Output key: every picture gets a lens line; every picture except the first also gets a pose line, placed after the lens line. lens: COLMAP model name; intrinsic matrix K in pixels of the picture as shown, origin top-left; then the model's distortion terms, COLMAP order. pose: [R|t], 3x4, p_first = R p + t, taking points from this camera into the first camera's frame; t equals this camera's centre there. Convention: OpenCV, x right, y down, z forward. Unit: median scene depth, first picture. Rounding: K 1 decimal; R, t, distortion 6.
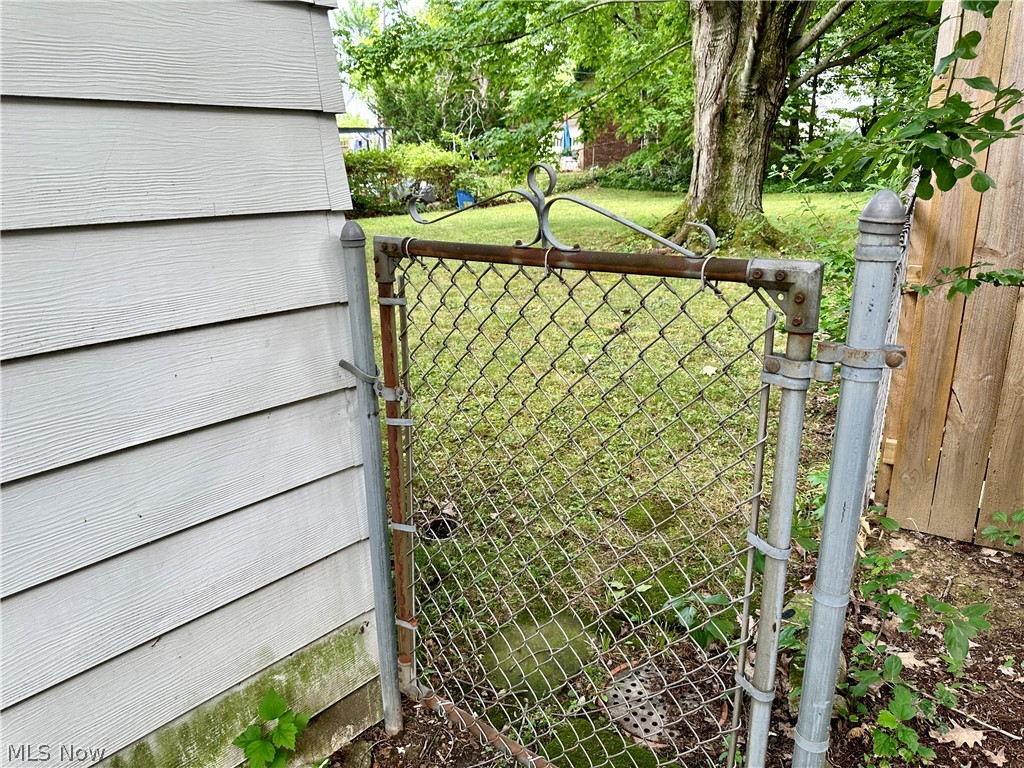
lens RADIAL K [[716.5, 0, 511.1], [0, 716.5, 386.9], [0, 0, 1]] dist [0.013409, -0.000871]
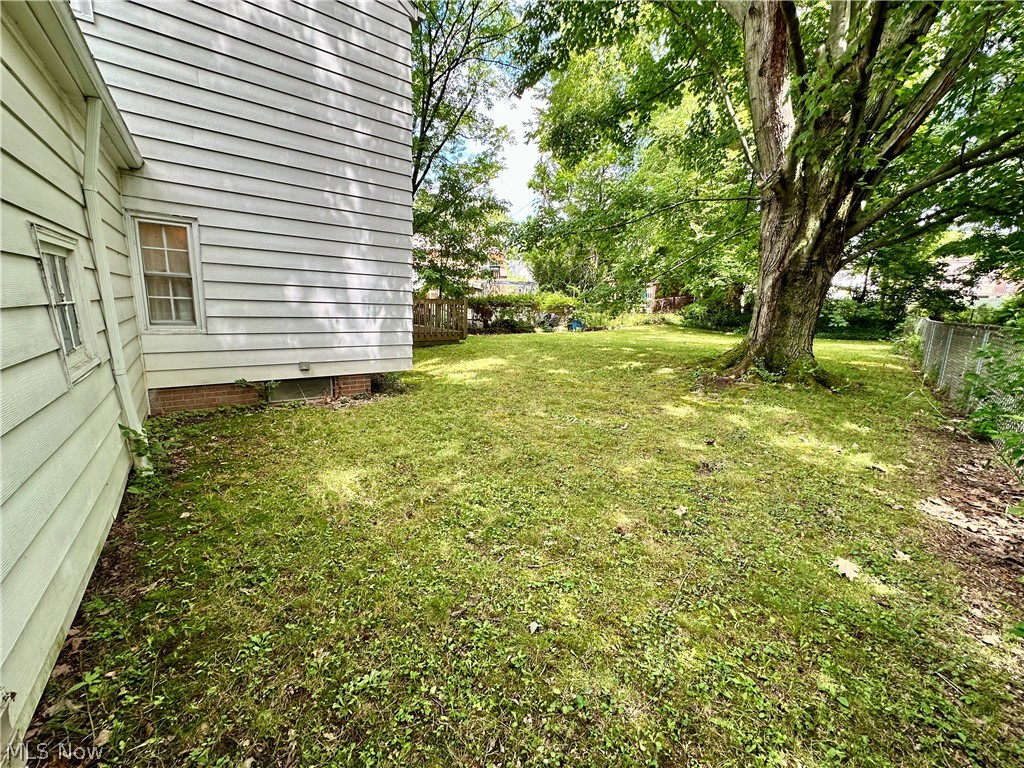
lens RADIAL K [[408.9, 0, 509.1], [0, 408.9, 380.0], [0, 0, 1]] dist [-0.005434, 0.000096]
pose [[0.971906, 0.090107, -0.217440, -0.004815], [-0.114544, 0.988115, -0.102510, -0.062215], [0.205619, 0.124536, 0.970676, 0.189509]]
